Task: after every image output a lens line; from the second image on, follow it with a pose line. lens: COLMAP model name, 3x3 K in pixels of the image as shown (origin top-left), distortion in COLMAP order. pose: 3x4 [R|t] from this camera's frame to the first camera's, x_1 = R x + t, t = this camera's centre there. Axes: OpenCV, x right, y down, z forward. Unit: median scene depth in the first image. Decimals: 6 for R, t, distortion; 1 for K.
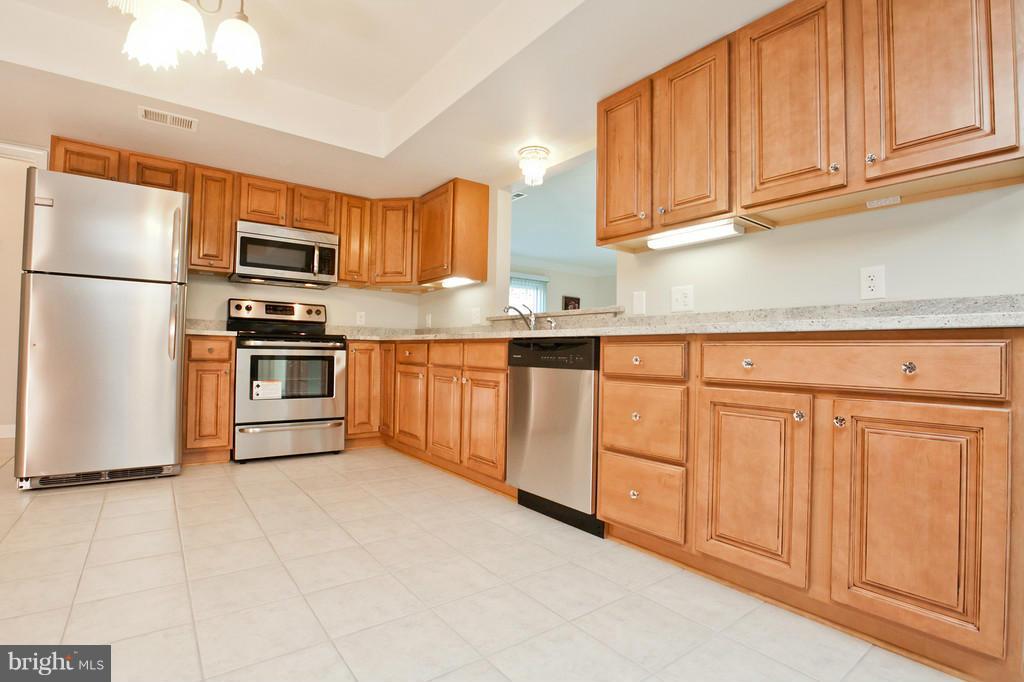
lens RADIAL K [[500.8, 0, 514.7], [0, 500.8, 341.6], [0, 0, 1]] dist [-0.000799, 0.000297]
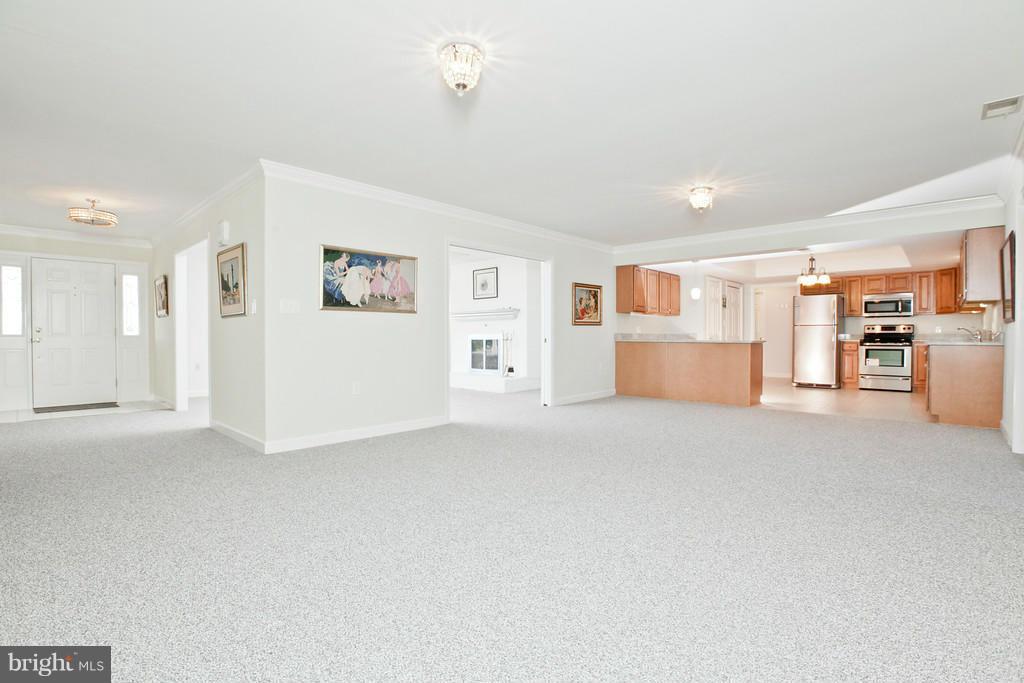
lens RADIAL K [[472.2, 0, 514.4], [0, 472.2, 344.8], [0, 0, 1]] dist [-0.003880, -0.000428]
pose [[0.178738, -0.009146, -0.983854, 1.393156], [0.024680, 0.999684, -0.004810, -0.023206], [0.983587, -0.023421, 0.178907, -1.099886]]
